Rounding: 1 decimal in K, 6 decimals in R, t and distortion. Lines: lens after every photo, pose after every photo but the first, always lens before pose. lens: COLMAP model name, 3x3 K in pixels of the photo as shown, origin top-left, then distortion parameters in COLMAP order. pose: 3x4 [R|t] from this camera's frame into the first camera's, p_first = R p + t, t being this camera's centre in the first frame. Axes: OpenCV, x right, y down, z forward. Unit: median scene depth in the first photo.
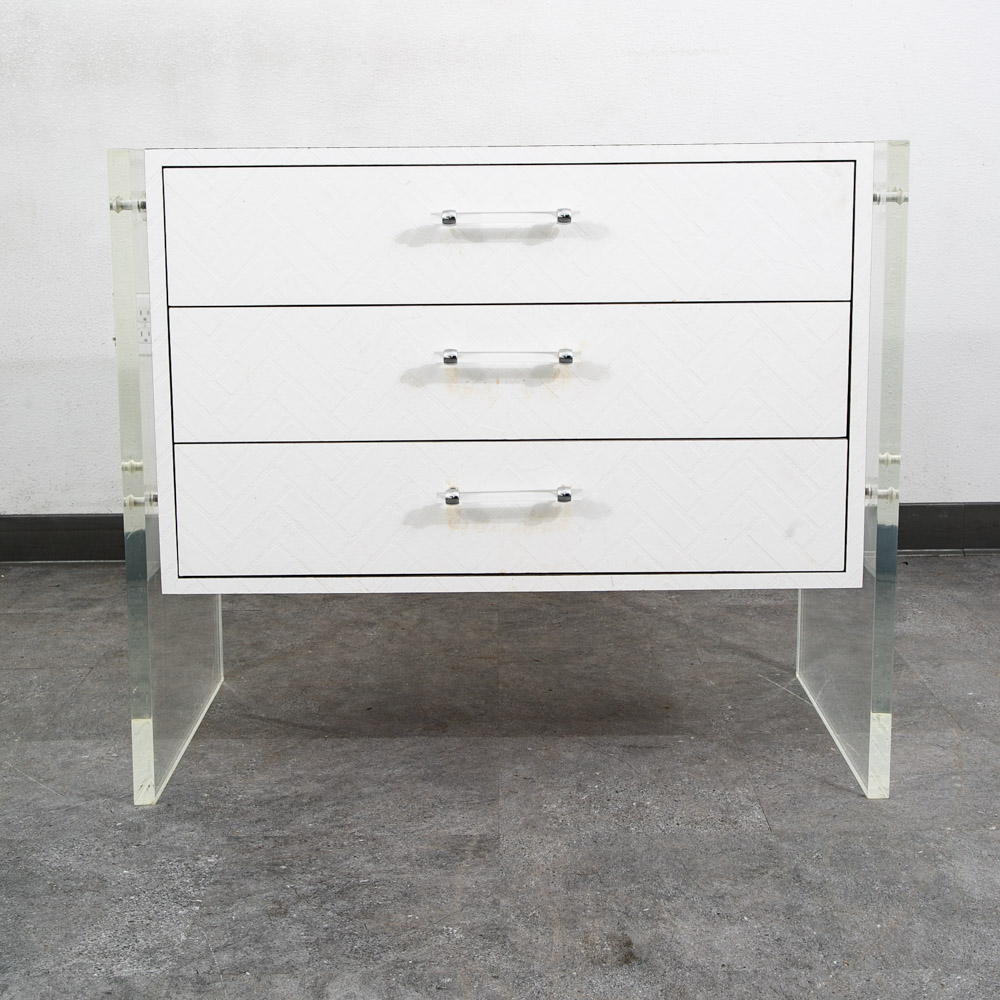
lens RADIAL K [[1623.5, 0, 499.1], [0, 1623.5, 500.9], [0, 0, 1]] dist [0.025703, 0.000000]
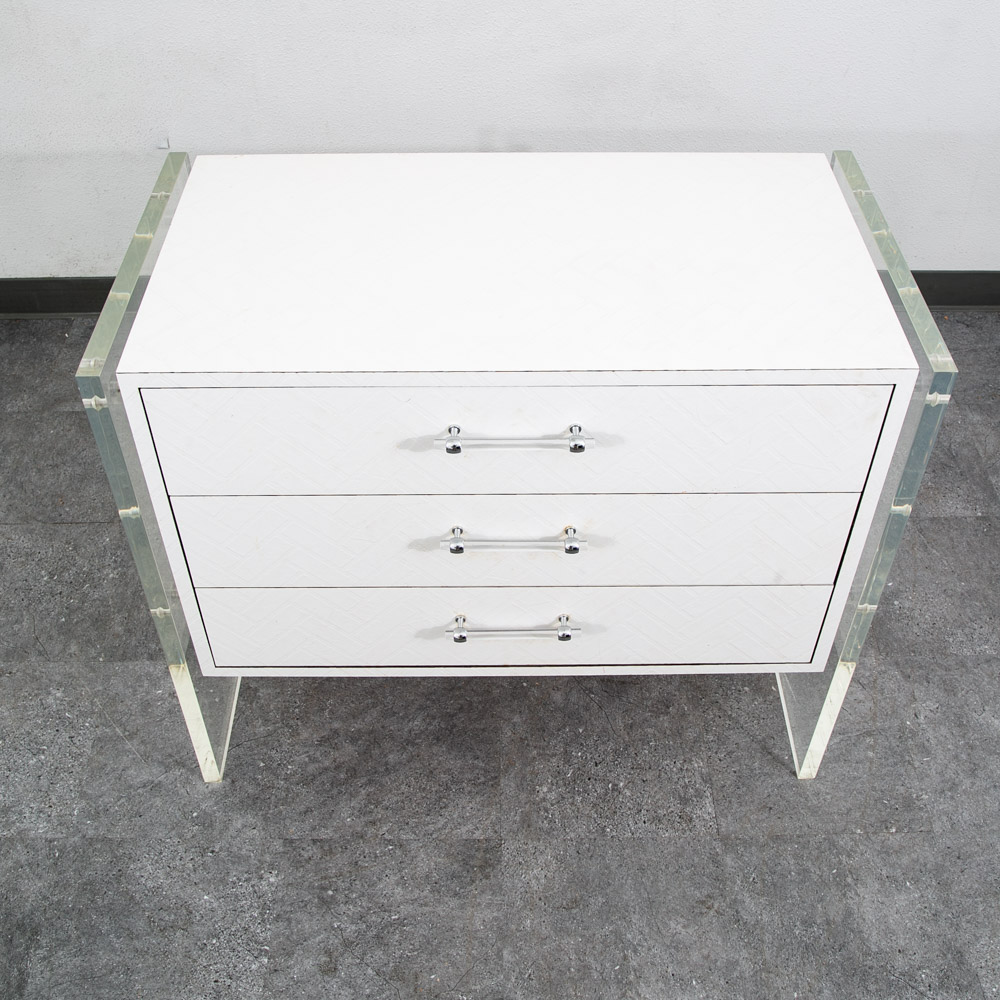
lens RADIAL K [[1137.3, 0, 504.7], [0, 1137.3, 442.9], [0, 0, 1]] dist [-0.048561, 0.000000]
pose [[0.999852, 0.001388, 0.017170, -0.011996], [-0.010686, 0.831782, 0.555000, -0.506047], [-0.013511, -0.555101, 0.831673, 0.429525]]
